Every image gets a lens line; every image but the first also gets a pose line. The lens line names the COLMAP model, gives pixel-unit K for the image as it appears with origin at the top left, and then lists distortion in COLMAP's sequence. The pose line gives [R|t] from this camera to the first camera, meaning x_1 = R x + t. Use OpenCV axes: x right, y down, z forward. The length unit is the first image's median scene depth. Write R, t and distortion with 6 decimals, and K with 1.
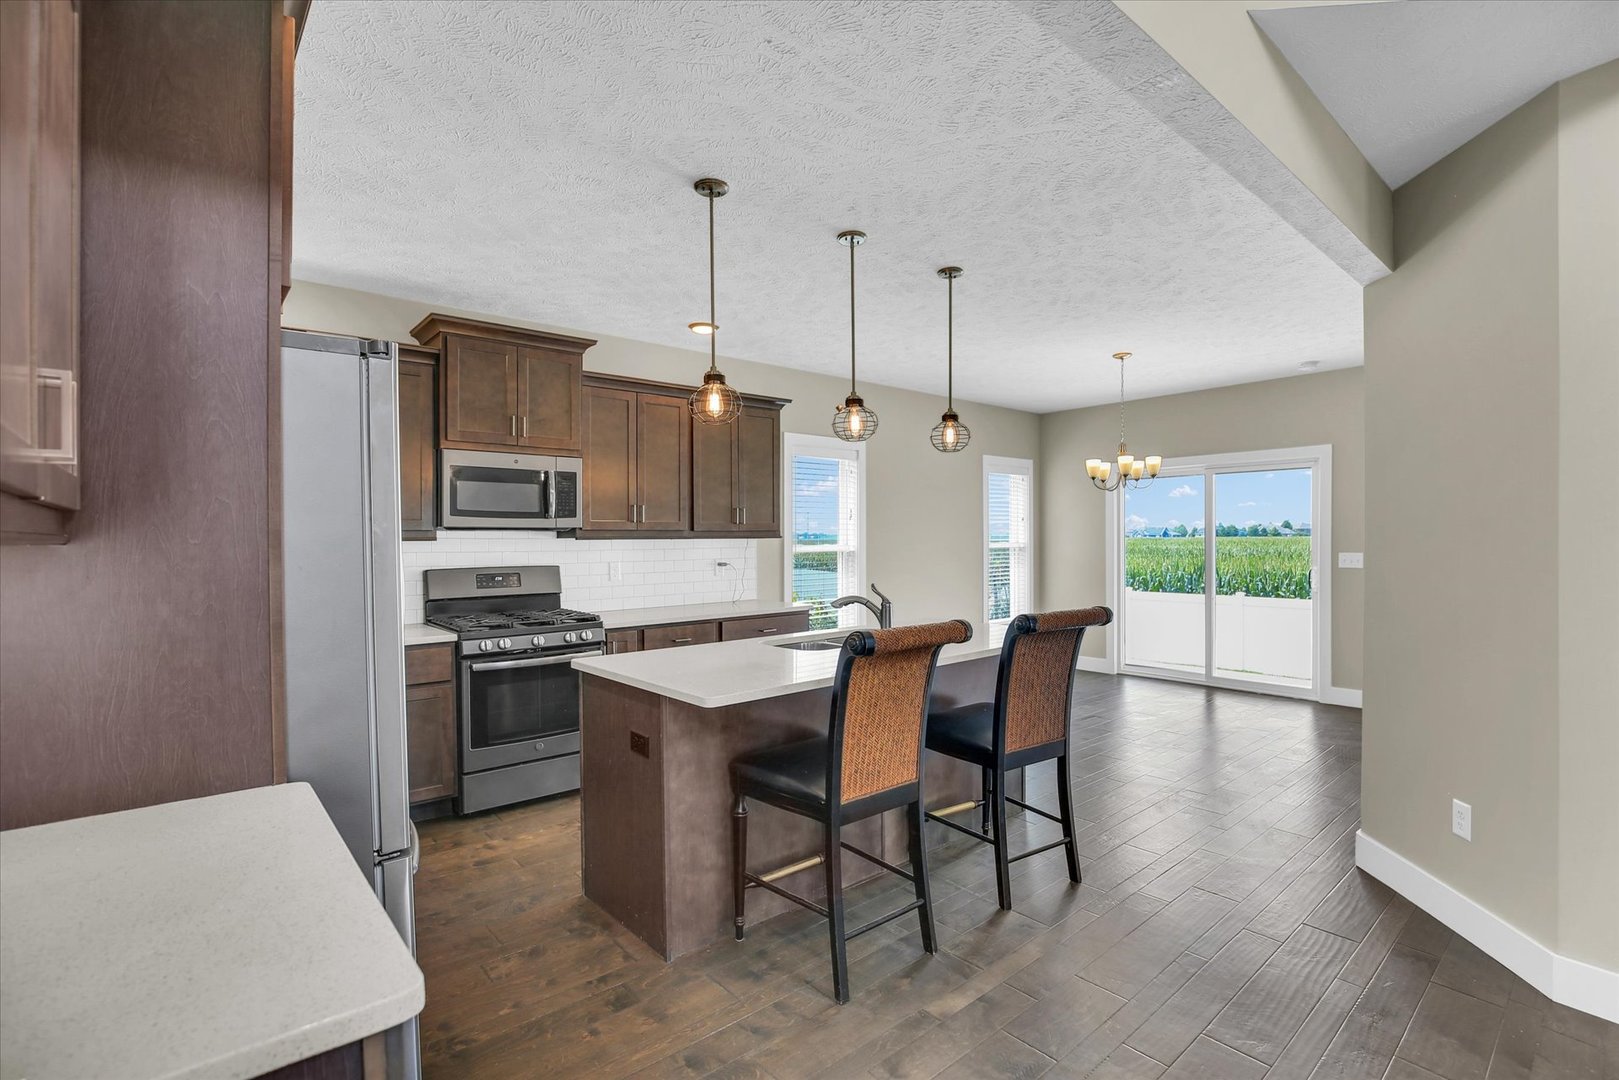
lens RADIAL K [[763.8, 0, 789.4], [0, 763.8, 534.7], [0, 0, 1]] dist [-0.033160, 0.003386]
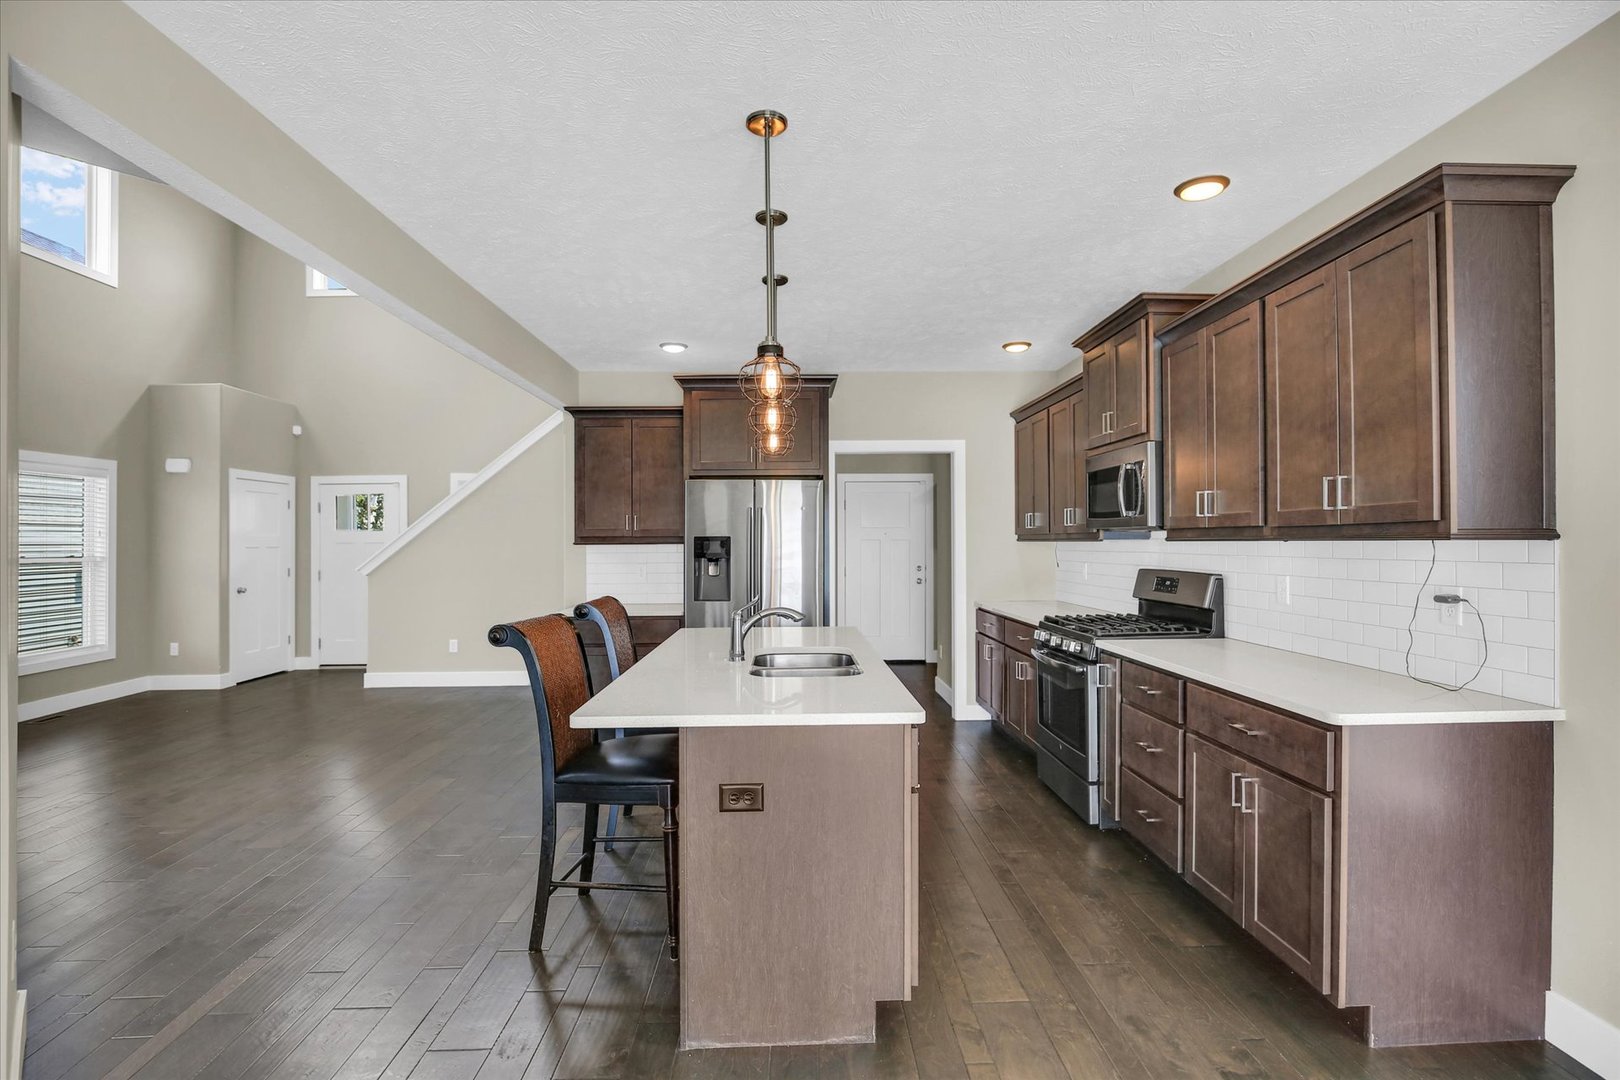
lens RADIAL K [[764.3, 0, 809.7], [0, 764.3, 534.4], [0, 0, 1]] dist [-0.033160, 0.003386]
pose [[-0.631625, 0.000779, -0.775274, 0.608521], [0.009116, 0.999938, -0.006422, 0.001245], [0.775221, -0.011123, -0.631593, 1.266532]]
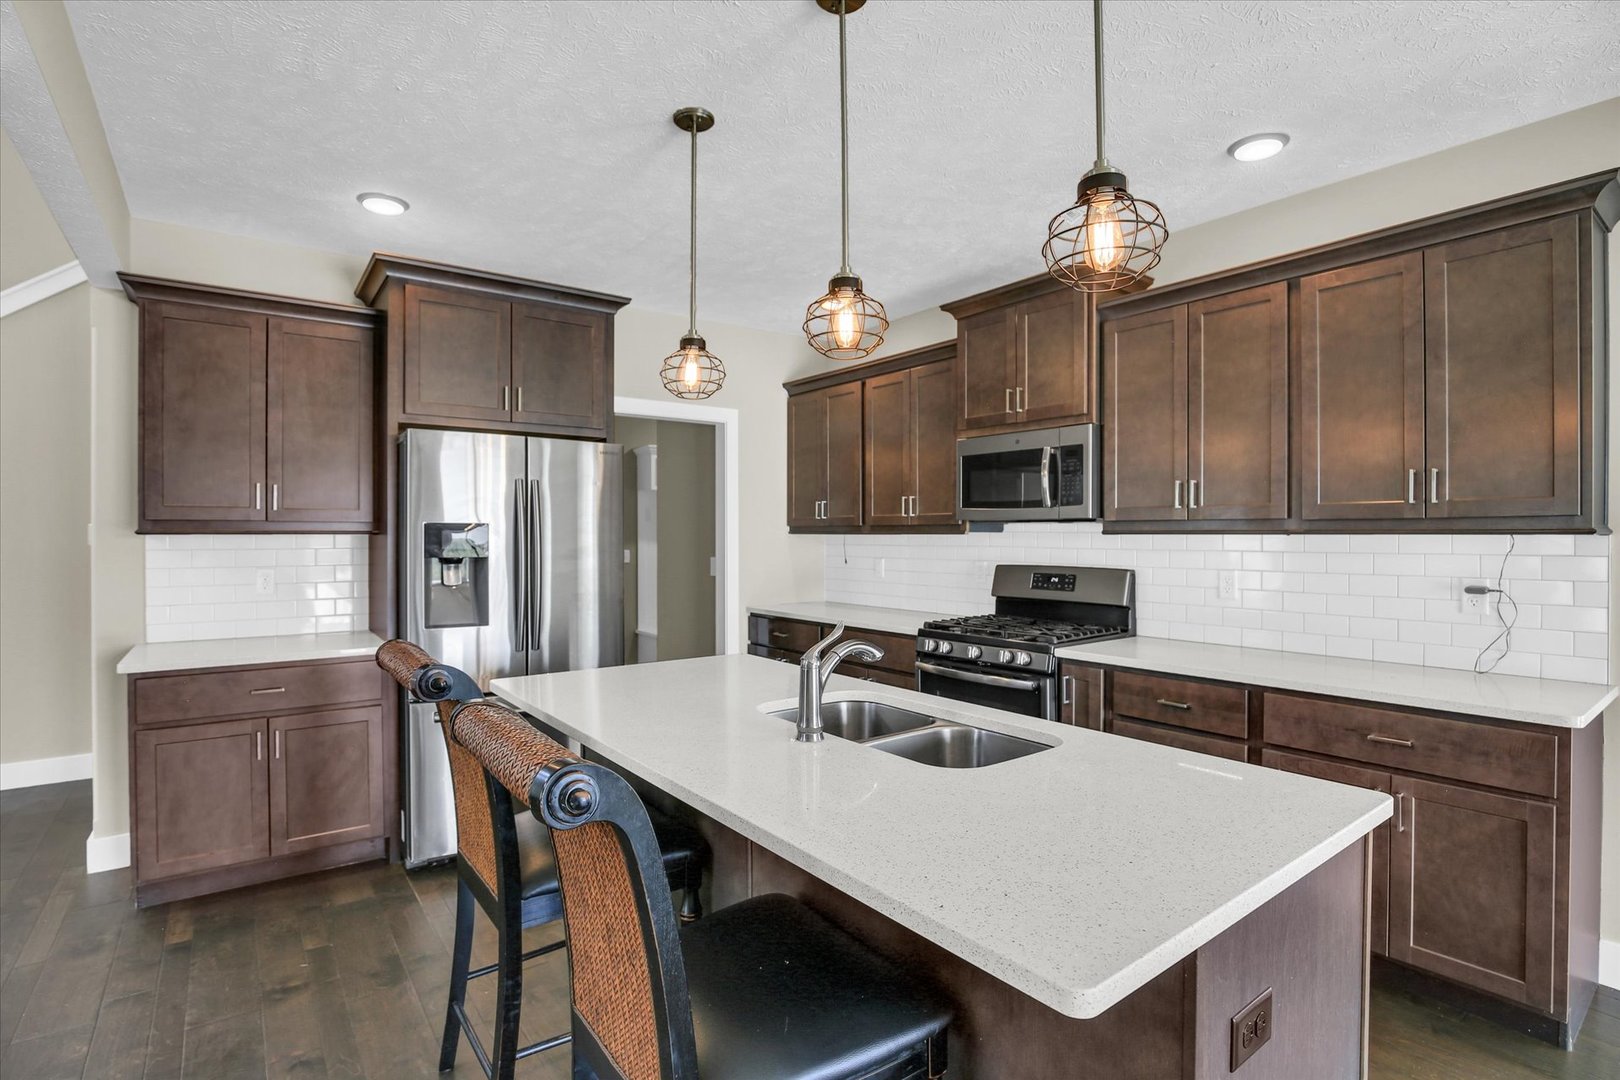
lens RADIAL K [[764.3, 0, 807.7], [0, 764.3, 535.5], [0, 0, 1]] dist [-0.033160, 0.003386]
pose [[-0.054495, 0.007260, -0.998488, 0.496253], [0.001355, 0.999973, 0.007197, 0.001981], [0.998513, -0.000961, -0.054503, 0.786438]]
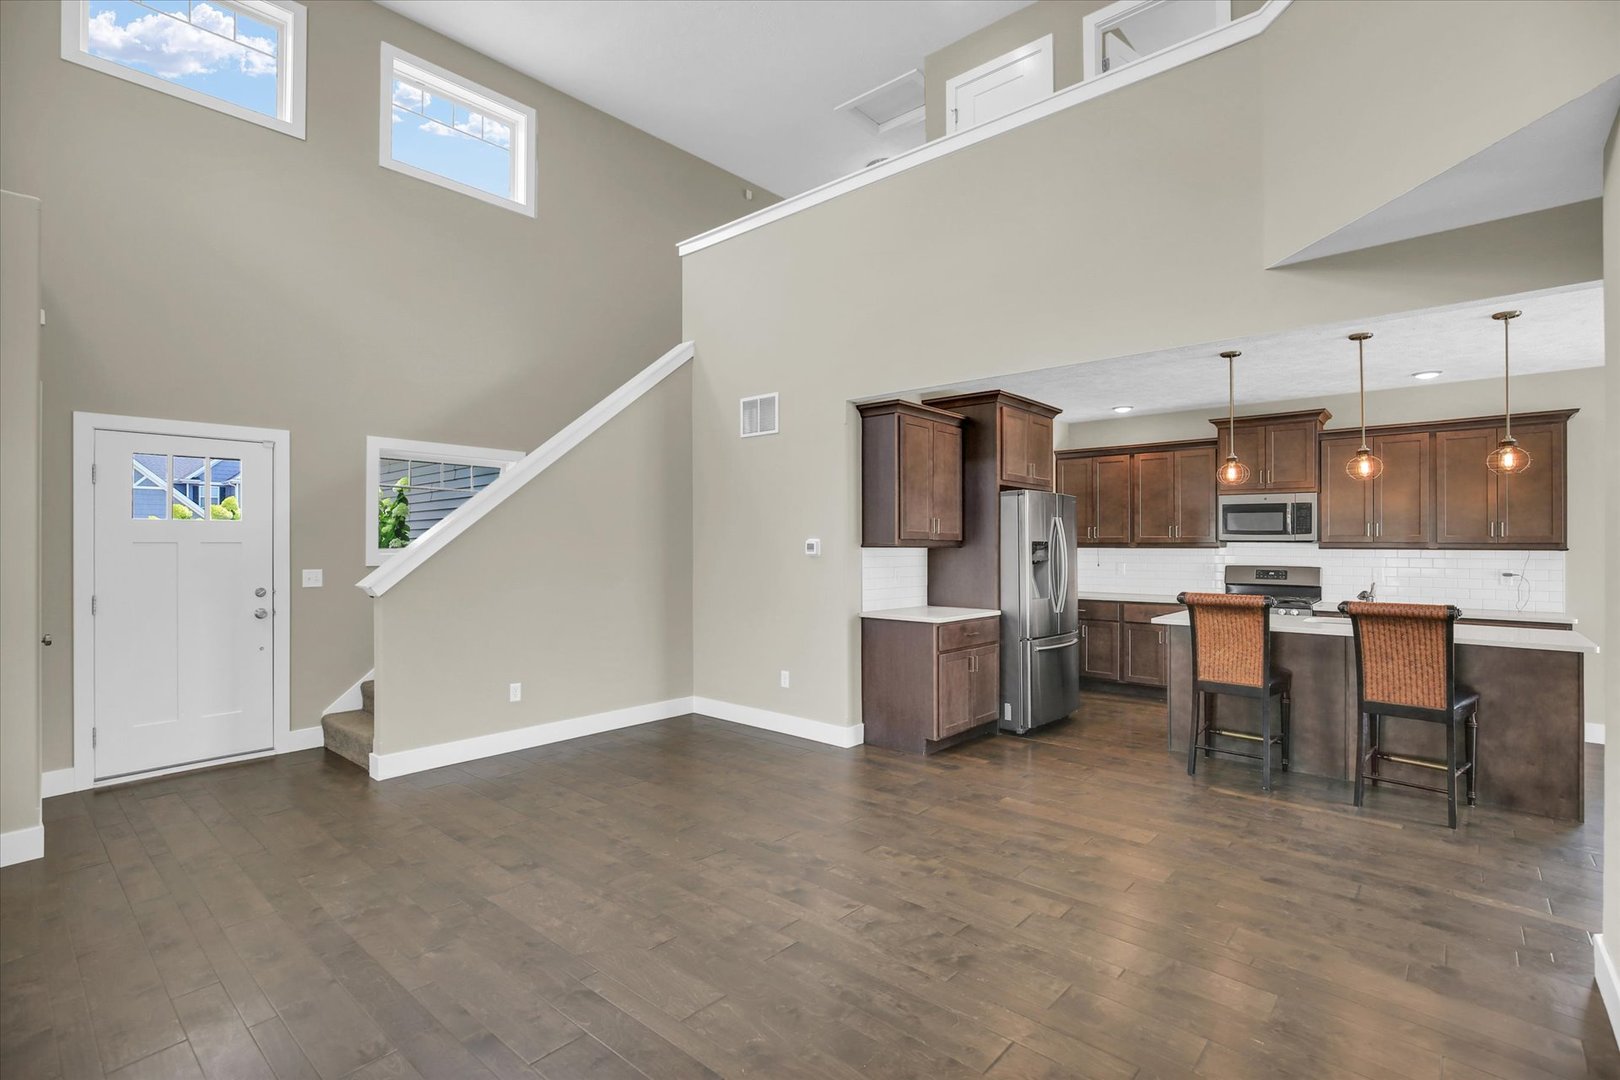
lens RADIAL K [[764.3, 0, 808.4], [0, 764.3, 533.0], [0, 0, 1]] dist [-0.033160, 0.003386]
pose [[0.144097, -0.007908, -0.989532, 1.028661], [-0.003843, 0.999956, -0.008551, -0.008107], [0.989556, 0.005035, 0.144060, -0.162409]]
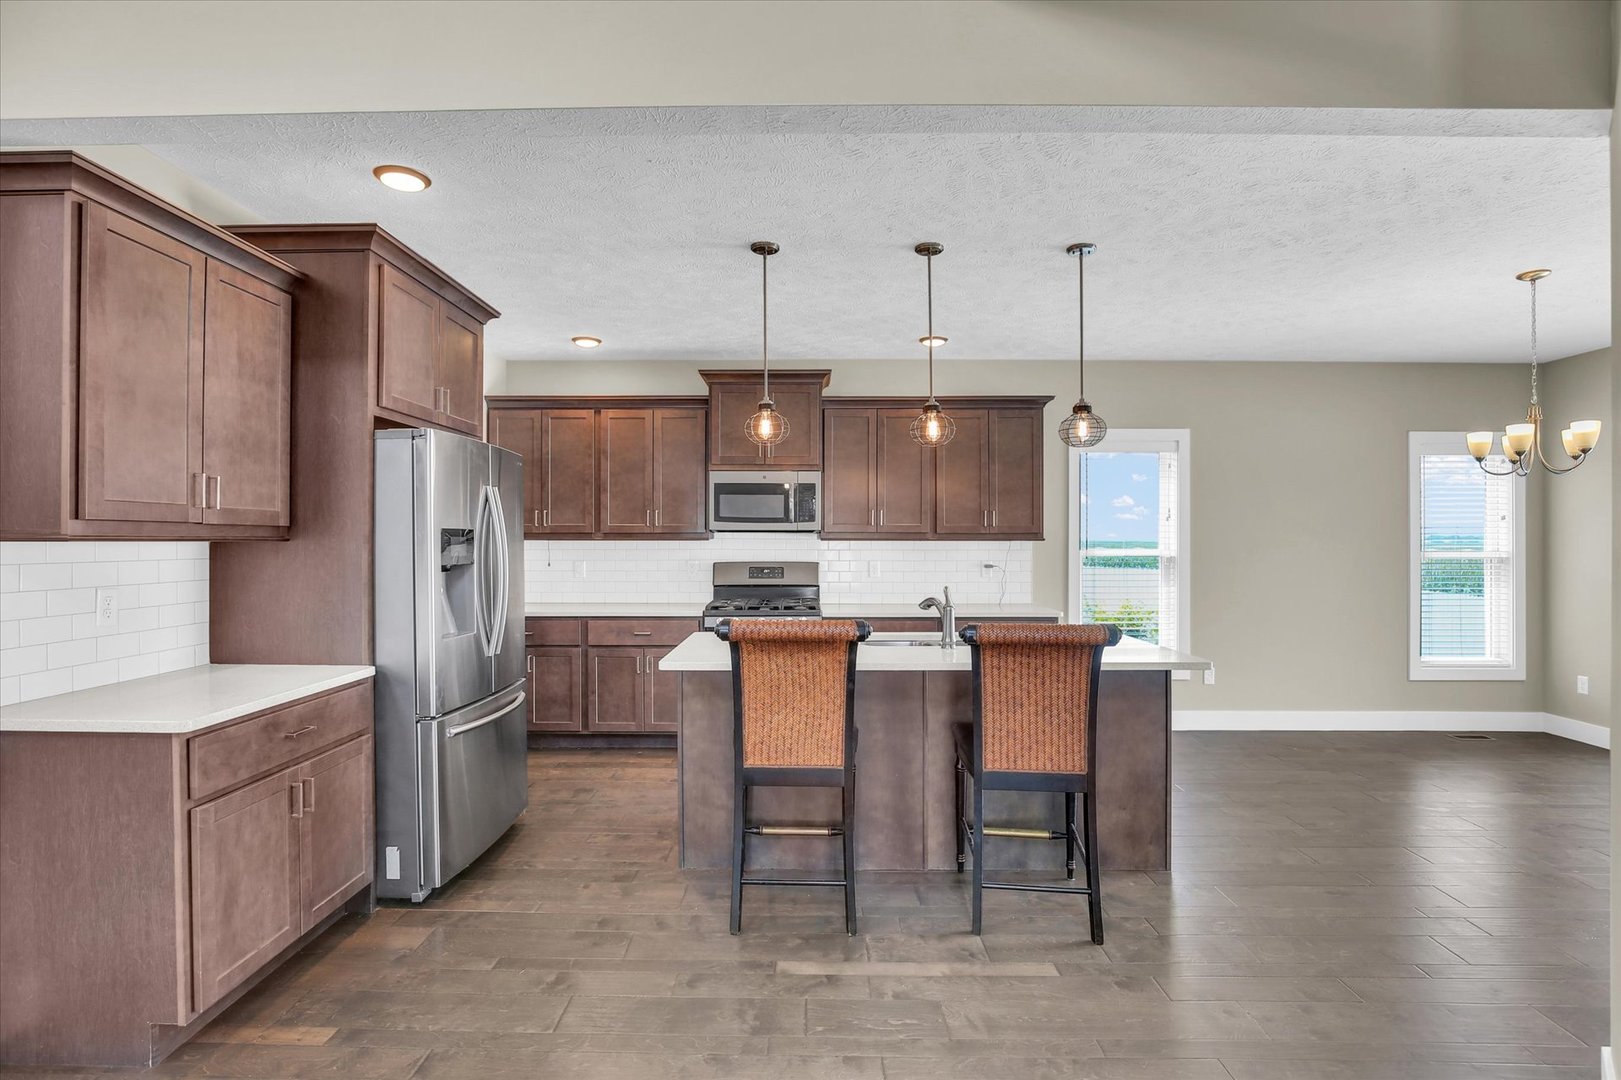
lens RADIAL K [[764.8, 0, 819.1], [0, 764.8, 543.4], [0, 0, 1]] dist [-0.033160, 0.003386]
pose [[0.765950, 0.012036, -0.642787, 0.499647], [-0.006754, 0.999920, 0.010676, -0.001977], [0.642865, -0.003836, 0.765970, 0.096533]]
